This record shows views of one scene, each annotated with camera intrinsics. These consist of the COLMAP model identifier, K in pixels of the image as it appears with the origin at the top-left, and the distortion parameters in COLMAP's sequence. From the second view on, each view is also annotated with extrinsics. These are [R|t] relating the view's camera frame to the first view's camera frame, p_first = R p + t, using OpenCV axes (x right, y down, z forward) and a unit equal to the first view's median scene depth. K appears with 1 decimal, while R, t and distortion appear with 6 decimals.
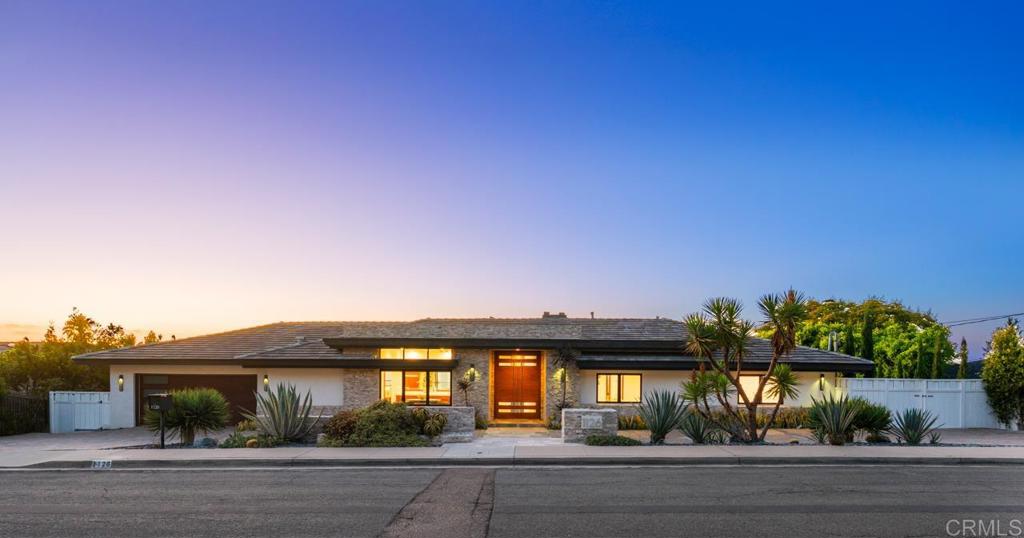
lens RADIAL K [[3054.0, 0, 512.1], [0, 3054.0, 269.8], [0, 0, 1]] dist [-0.064063, 0.000000]
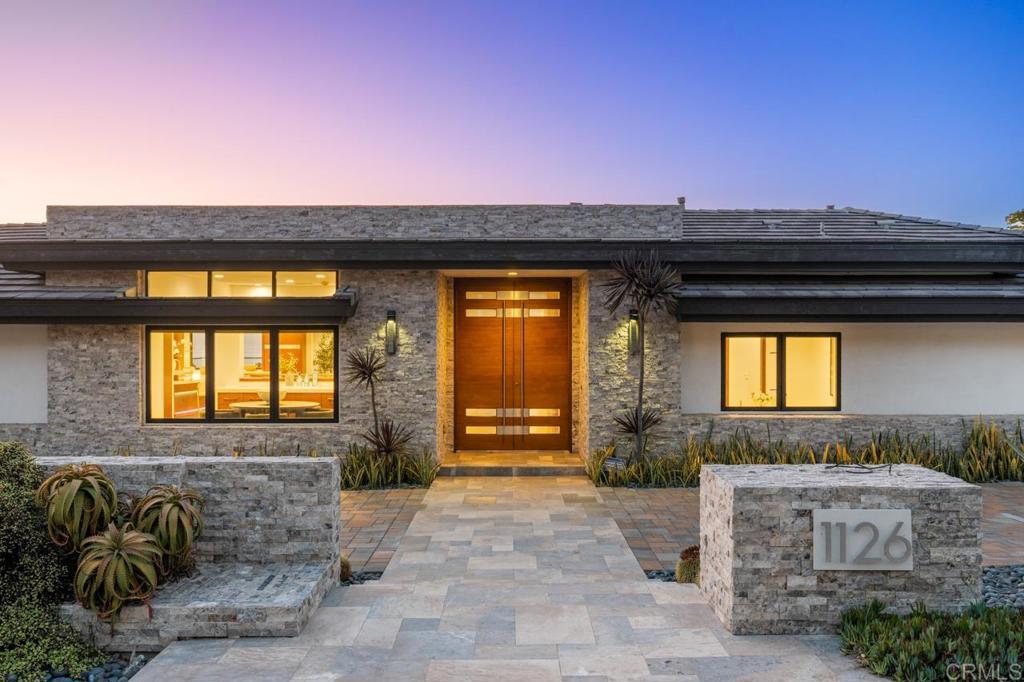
lens RADIAL K [[854.5, 0, 511.9], [0, 854.5, 339.9], [0, 0, 1]] dist [-0.005853, -0.000433]
pose [[0.999973, -0.007260, 0.000951, 0.001616], [0.007250, 0.999914, 0.010961, 0.033480], [-0.001031, -0.010954, 0.999939, 0.895193]]
